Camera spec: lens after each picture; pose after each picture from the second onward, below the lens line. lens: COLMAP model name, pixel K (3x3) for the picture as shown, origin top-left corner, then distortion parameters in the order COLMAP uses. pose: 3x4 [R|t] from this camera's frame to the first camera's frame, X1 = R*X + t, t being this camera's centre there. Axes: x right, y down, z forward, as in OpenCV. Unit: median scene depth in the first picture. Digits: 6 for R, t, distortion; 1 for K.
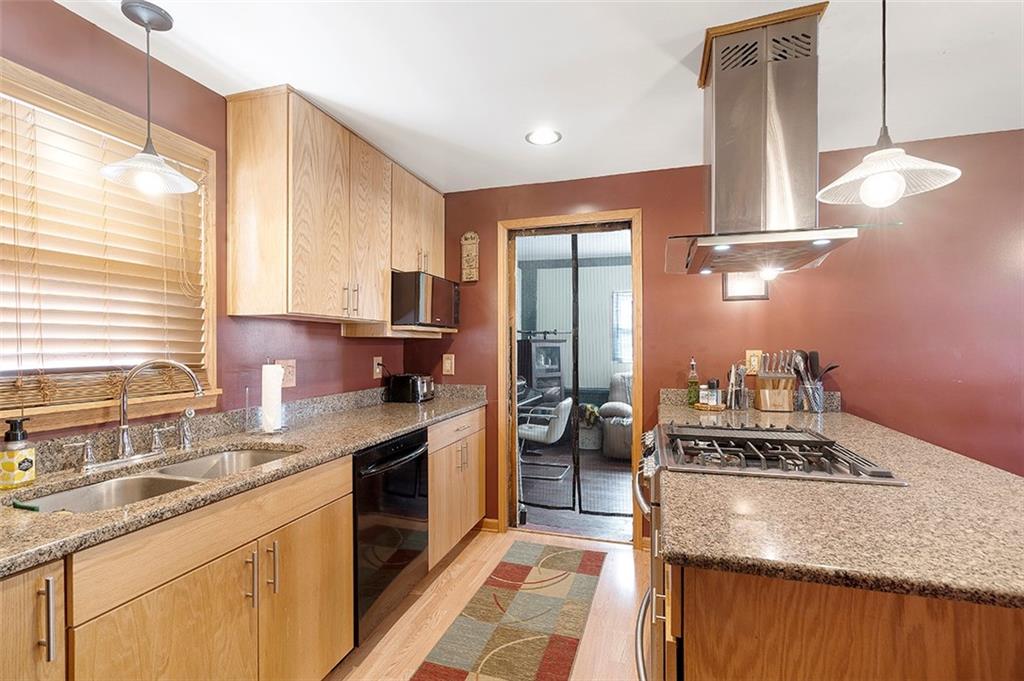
lens RADIAL K [[462.9, 0, 508.1], [0, 462.9, 347.1], [0, 0, 1]] dist [-0.000119, 0.000603]
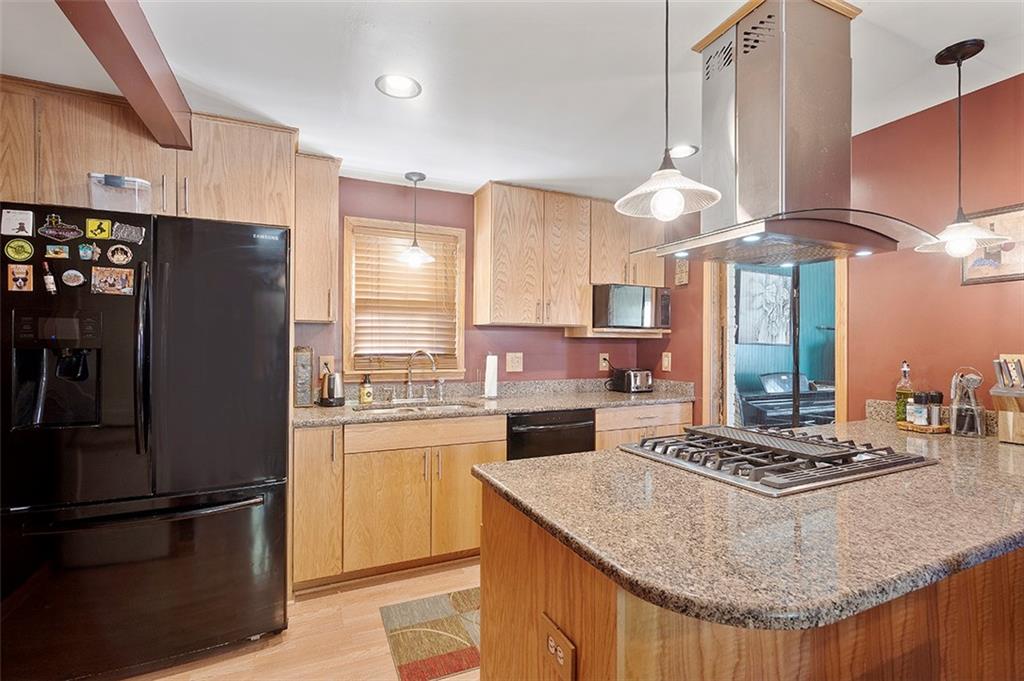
lens RADIAL K [[464.8, 0, 512.0], [0, 464.8, 340.5], [0, 0, 1]] dist [-0.001543, 0.000081]
pose [[0.666476, 0.000366, -0.745527, 0.562773], [-0.009185, 0.999928, -0.007721, -0.001343], [0.745470, 0.011994, 0.666431, -0.007113]]
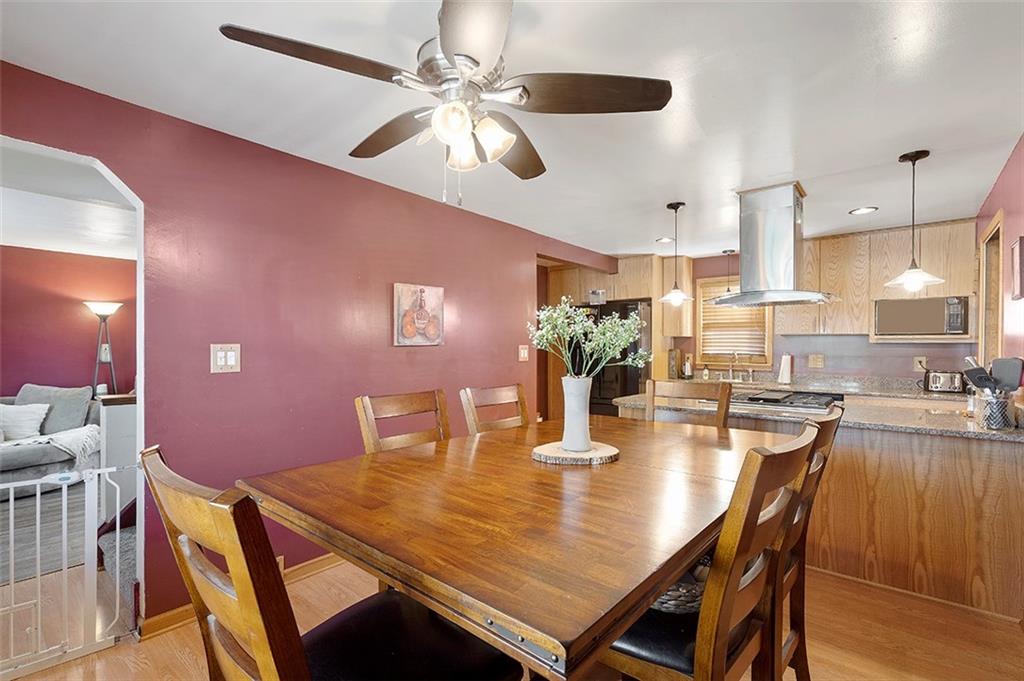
lens RADIAL K [[469.5, 0, 510.5], [0, 469.5, 345.9], [0, 0, 1]] dist [-0.000835, -0.000031]
pose [[-0.387537, 0.002954, -0.921850, 1.752347], [-0.007362, 0.999953, 0.006300, -0.013511], [0.921825, 0.009228, -0.387497, 0.491648]]
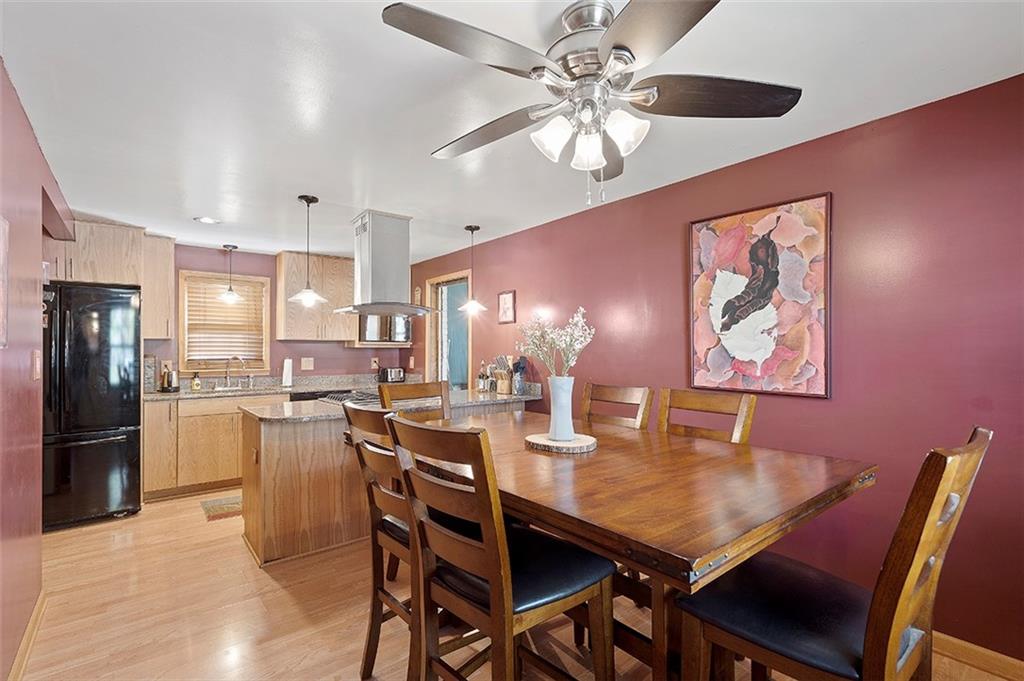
lens RADIAL K [[462.9, 0, 508.1], [0, 462.9, 347.1], [0, 0, 1]] dist [-0.000119, 0.000603]
pose [[0.830560, -0.002334, -0.556924, 1.447776], [-0.003236, 0.999954, -0.009017, -0.007804], [0.556920, 0.009292, 0.830514, -0.317326]]
